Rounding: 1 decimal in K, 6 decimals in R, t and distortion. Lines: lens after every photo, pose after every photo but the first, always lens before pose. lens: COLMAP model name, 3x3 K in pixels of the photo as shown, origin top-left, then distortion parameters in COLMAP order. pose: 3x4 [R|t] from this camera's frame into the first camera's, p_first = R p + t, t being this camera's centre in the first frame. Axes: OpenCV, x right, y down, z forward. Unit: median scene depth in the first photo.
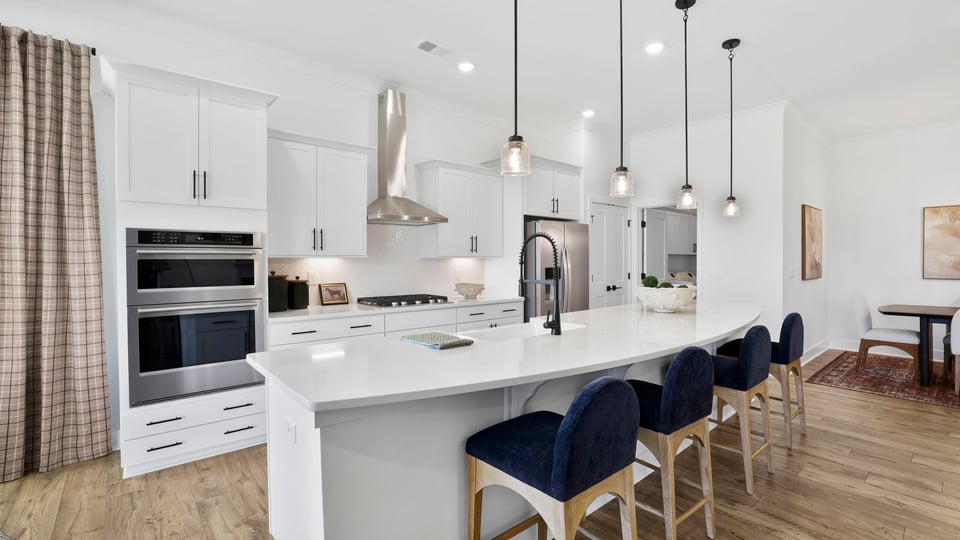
lens RADIAL K [[428.4, 0, 471.3], [0, 428.4, 262.4], [0, 0, 1]] dist [-0.045951, 0.019187]
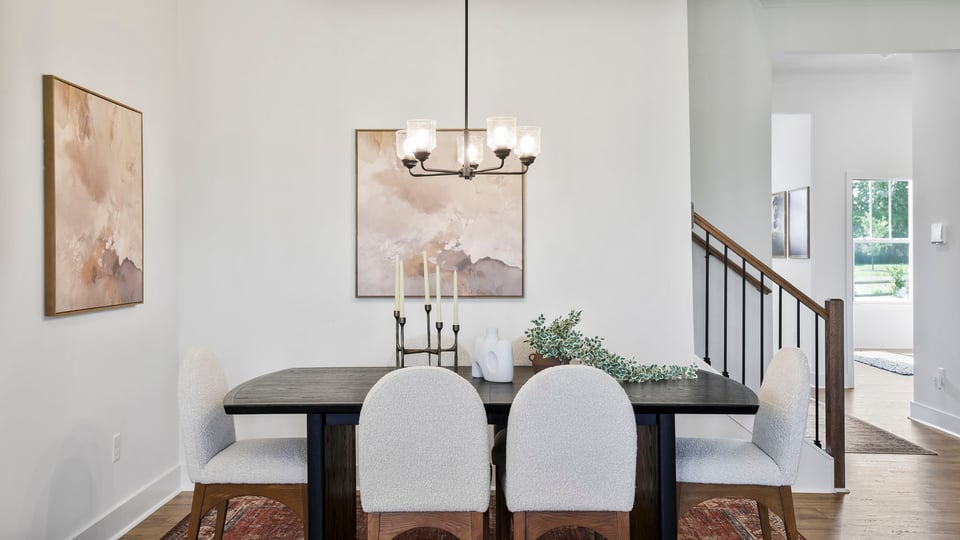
lens RADIAL K [[874.1, 0, 480.7], [0, 874.1, 257.3], [0, 0, 1]] dist [0.012220, 0.014477]
pose [[0.664758, -0.000261, 0.747059, 0.511416], [0.003750, 0.999989, -0.002988, 0.001169], [-0.747049, 0.004788, 0.664751, 0.319304]]
